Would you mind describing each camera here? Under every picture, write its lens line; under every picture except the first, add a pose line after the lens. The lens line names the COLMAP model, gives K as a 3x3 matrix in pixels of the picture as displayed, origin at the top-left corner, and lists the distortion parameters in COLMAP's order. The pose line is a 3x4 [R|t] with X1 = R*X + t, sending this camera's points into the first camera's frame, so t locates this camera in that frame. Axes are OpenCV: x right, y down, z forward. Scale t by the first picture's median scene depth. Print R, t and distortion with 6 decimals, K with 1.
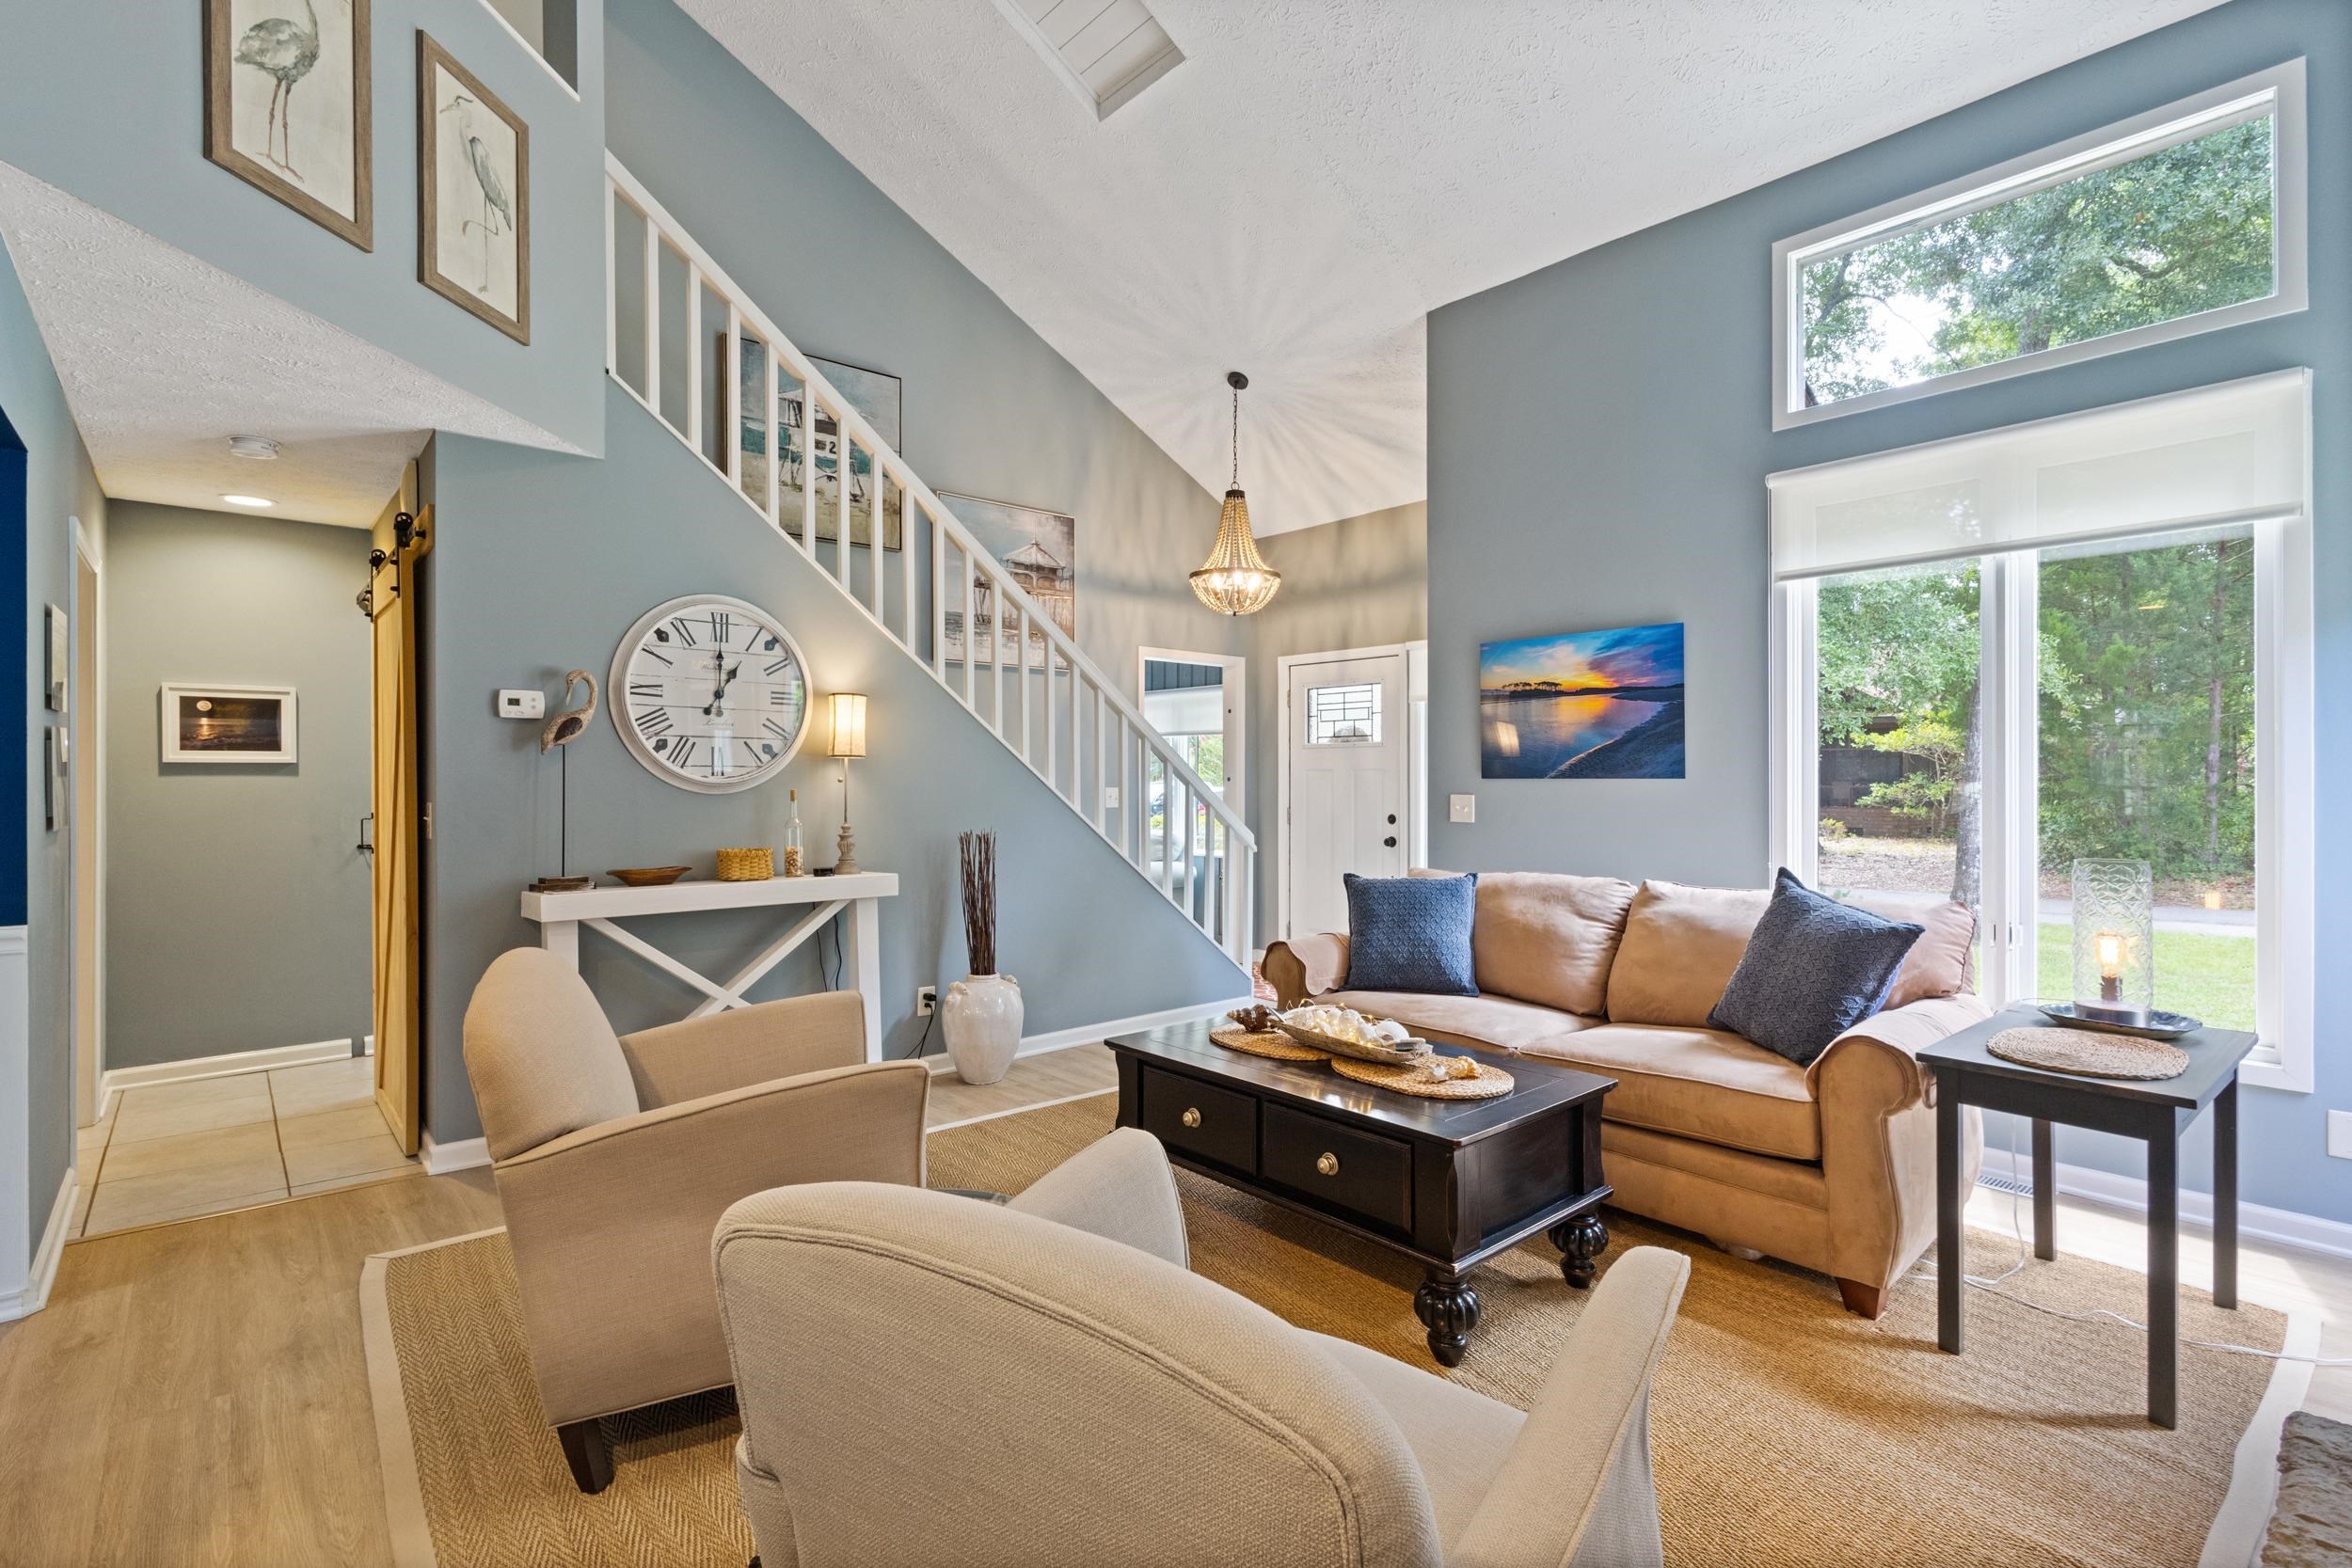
lens RADIAL K [[1089.4, 0, 1168.5], [0, 1089.4, 777.6], [0, 0, 1]] dist [0.000507, 0.003240]
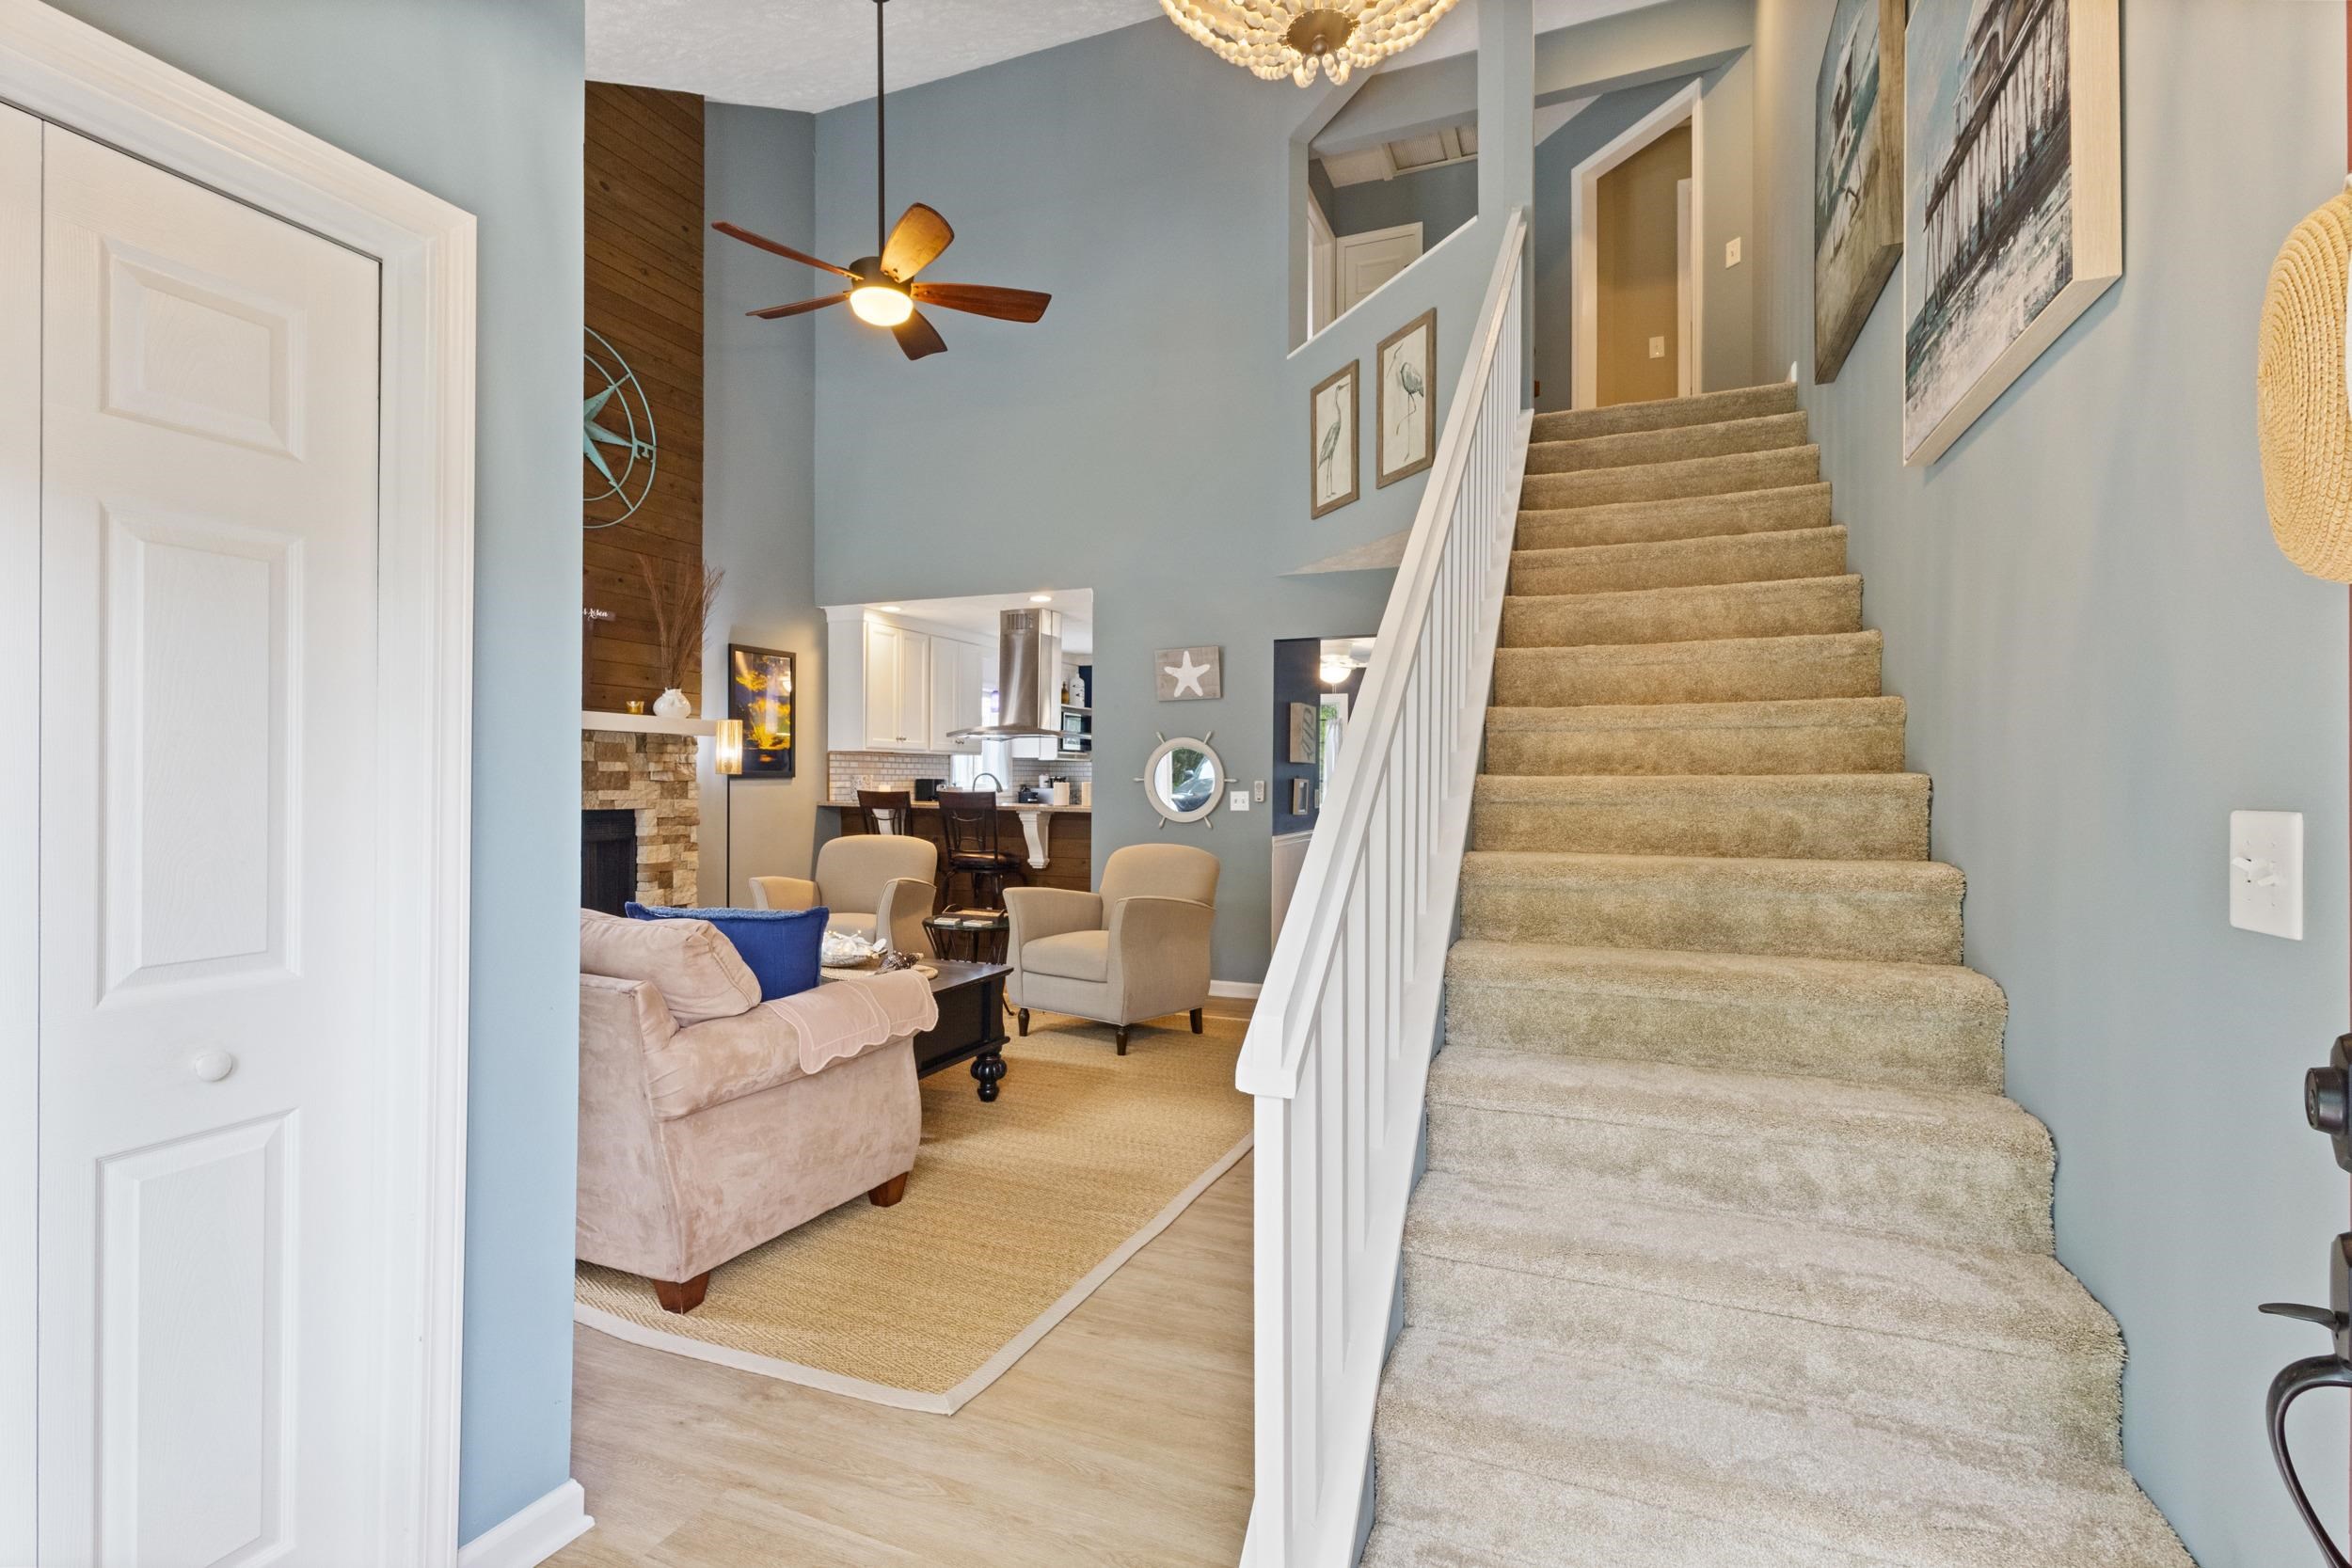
lens RADIAL K [[1089.4, 0, 1170.4], [0, 1089.4, 779.2], [0, 0, 1]] dist [0.000507, 0.003240]
pose [[-0.890903, -0.007793, -0.454127, 0.275980], [-0.007706, 0.999968, -0.002042, 0.007029], [0.454128, 0.001680, -0.890935, 1.705819]]
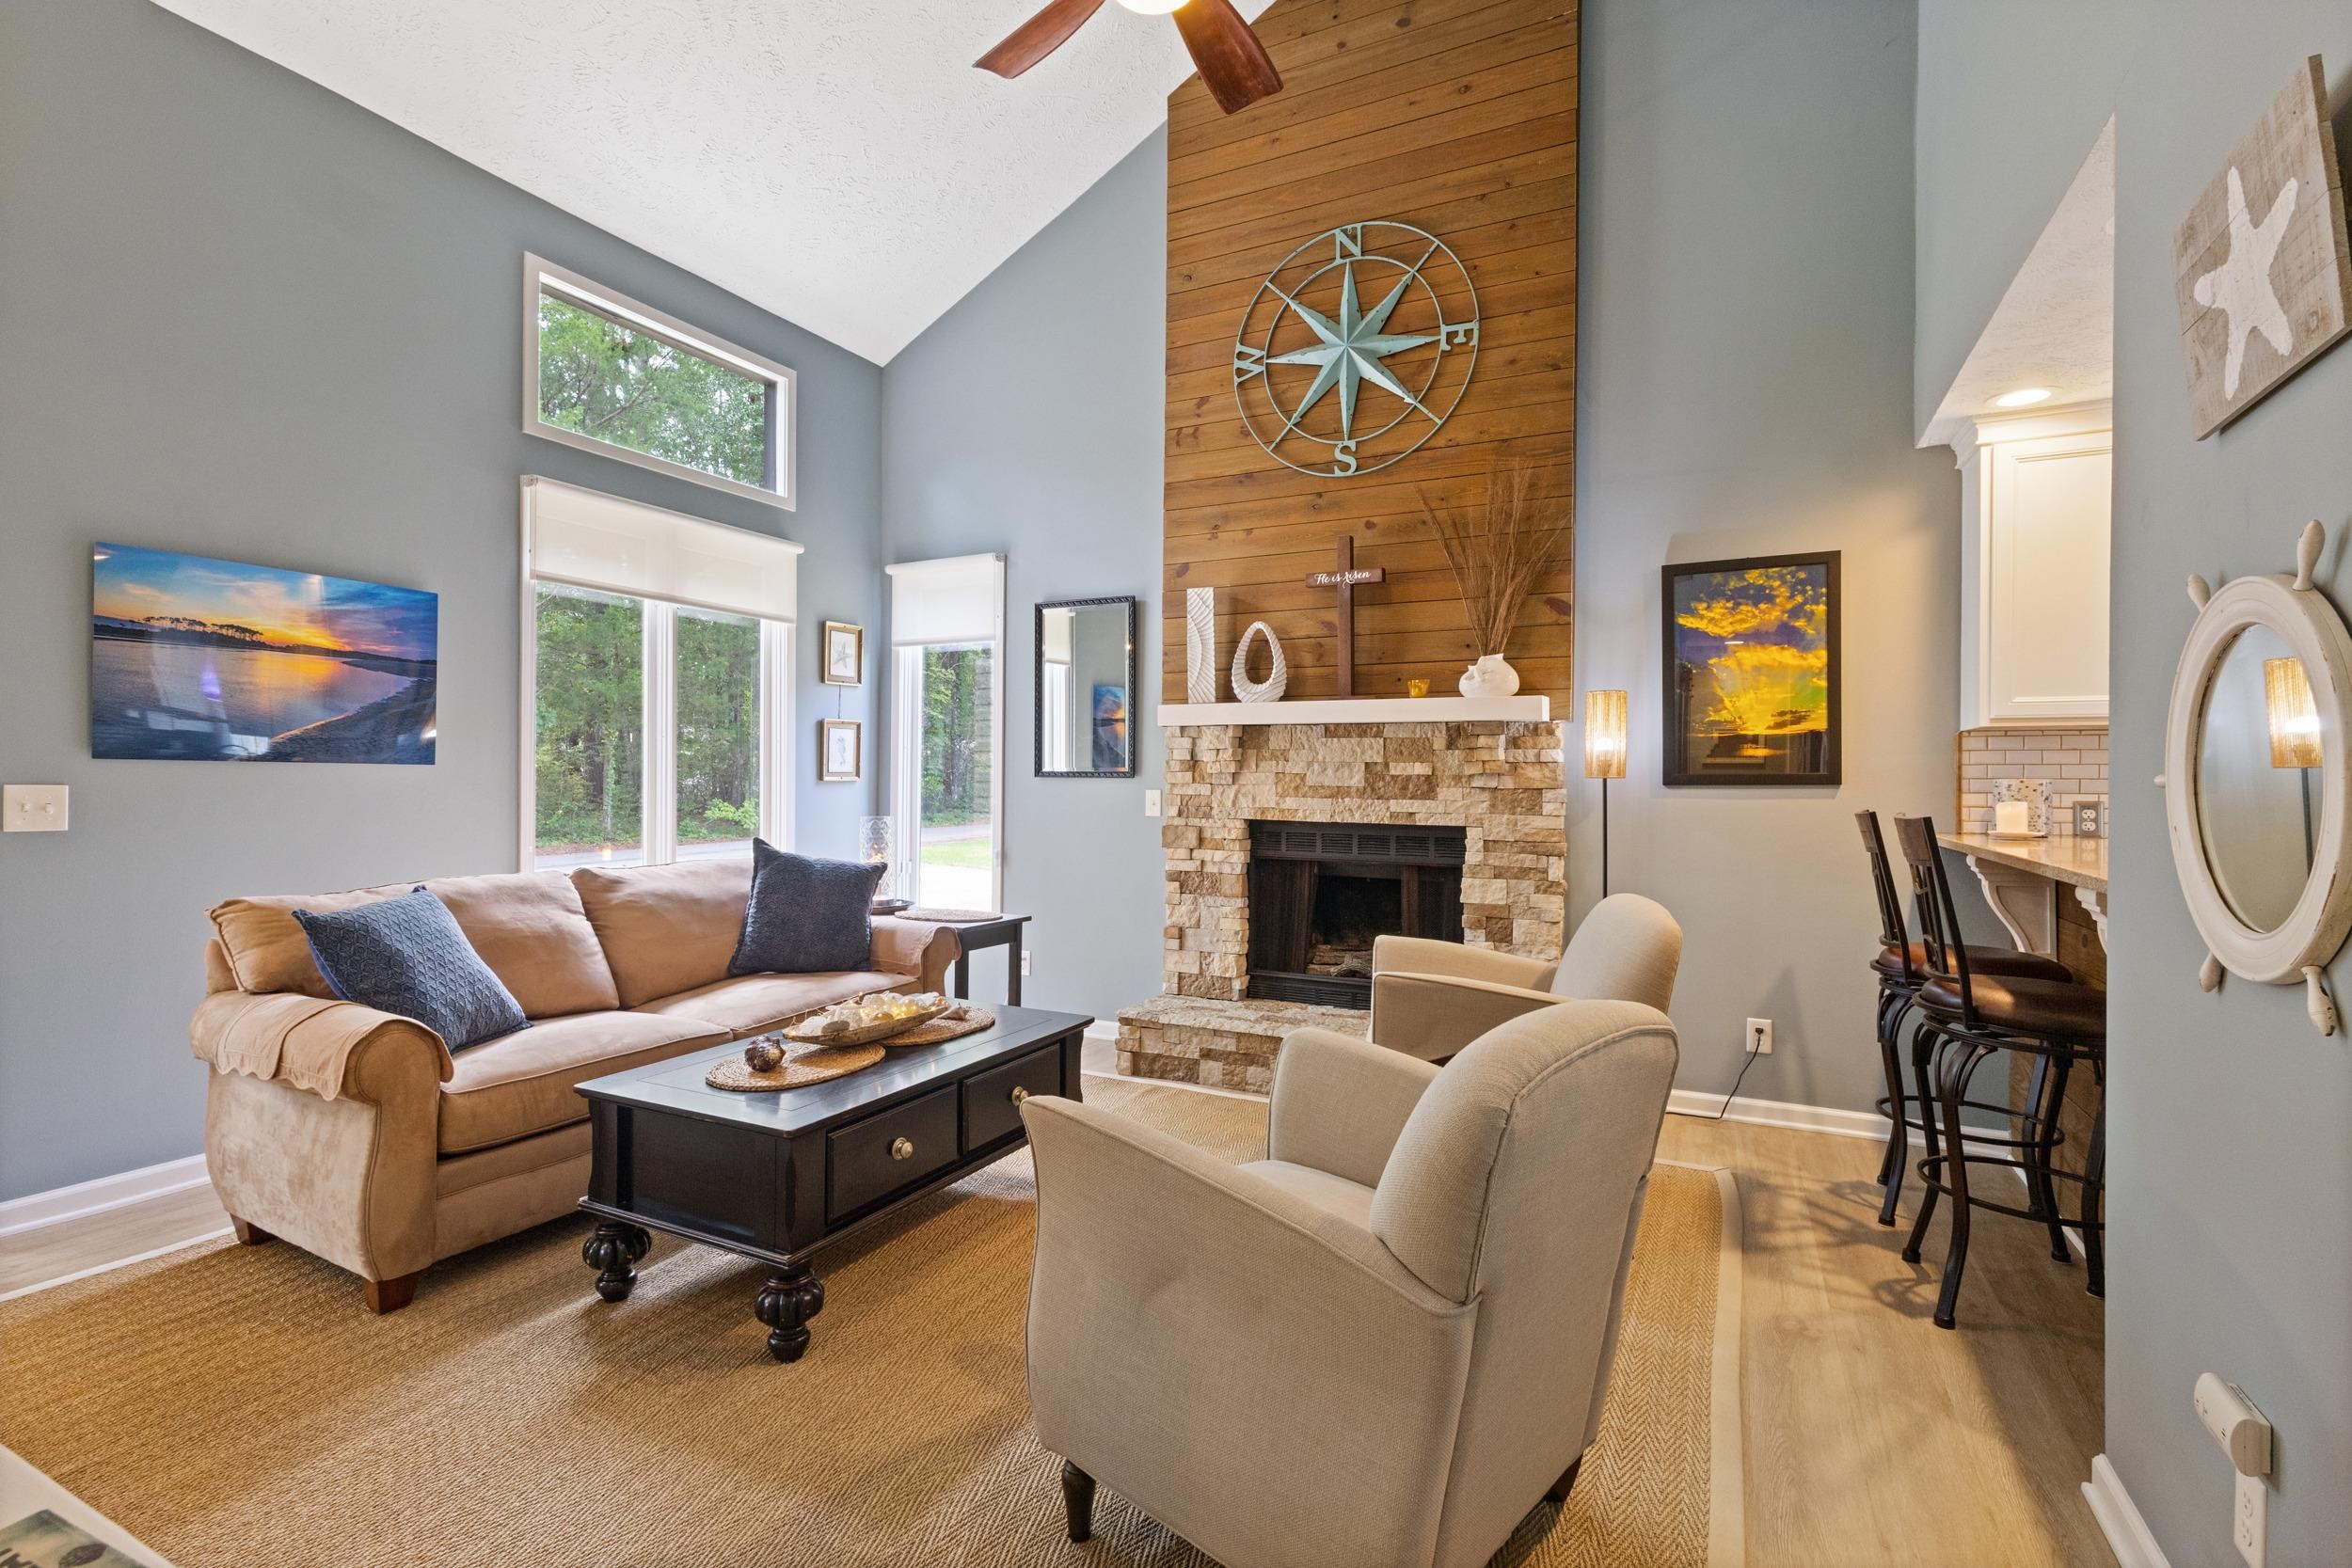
lens RADIAL K [[1089.4, 0, 1168.1], [0, 1089.4, 785.9], [0, 0, 1]] dist [0.000507, 0.003240]
pose [[-0.382883, -0.007465, 0.923767, -0.601287], [-0.010328, 0.999939, 0.003800, 0.008731], [-0.923739, -0.008086, -0.382937, 0.784425]]
